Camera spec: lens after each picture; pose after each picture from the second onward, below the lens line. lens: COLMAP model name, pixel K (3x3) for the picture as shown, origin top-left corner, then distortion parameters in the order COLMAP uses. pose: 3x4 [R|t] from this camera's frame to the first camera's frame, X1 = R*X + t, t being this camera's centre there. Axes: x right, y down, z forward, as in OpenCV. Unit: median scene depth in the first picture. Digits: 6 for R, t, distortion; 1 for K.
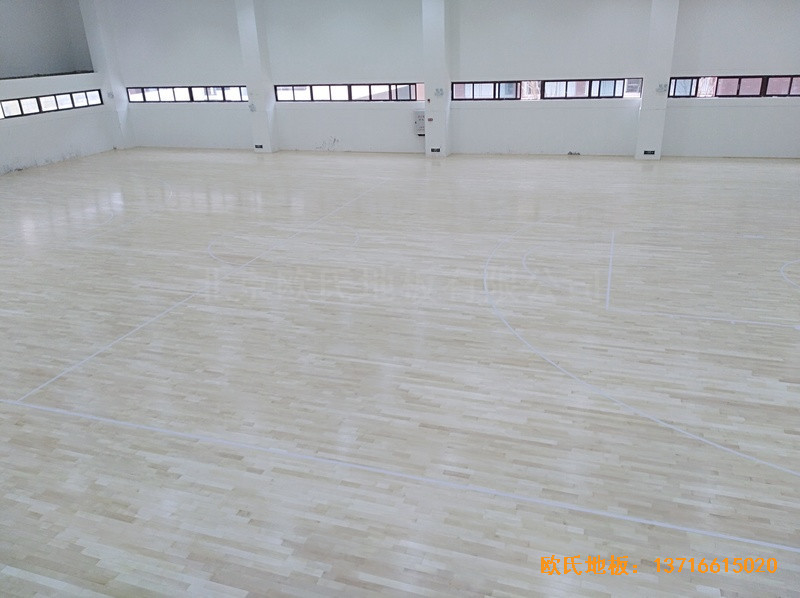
lens RADIAL K [[616.1, 0, 404.8], [0, 616.1, 299.9], [0, 0, 1]] dist [0.054426, -0.075976]
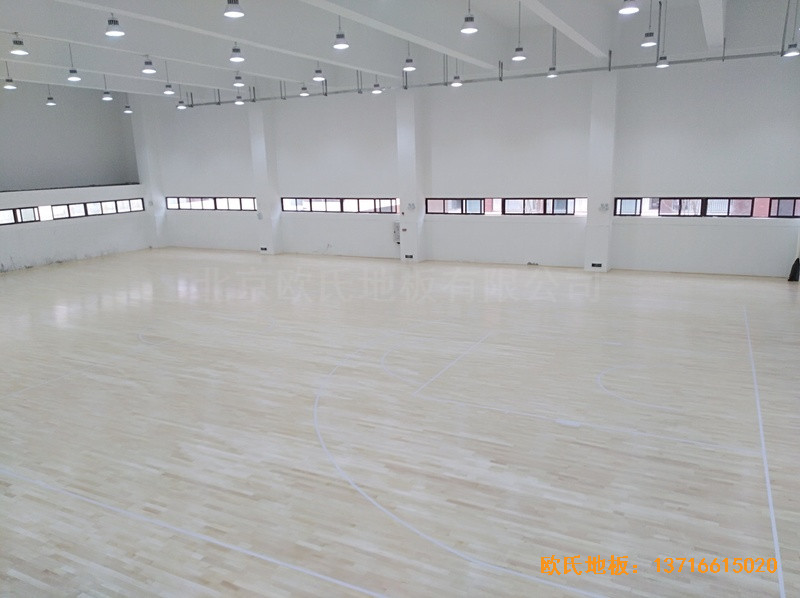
lens RADIAL K [[612.5, 0, 405.6], [0, 612.5, 298.7], [0, 0, 1]] dist [0.060720, -0.085796]
pose [[0.989650, 0.040857, -0.137565, 0.212929], [-0.063608, 0.984191, -0.165291, 0.012569], [0.128637, 0.172331, 0.976604, -0.055356]]
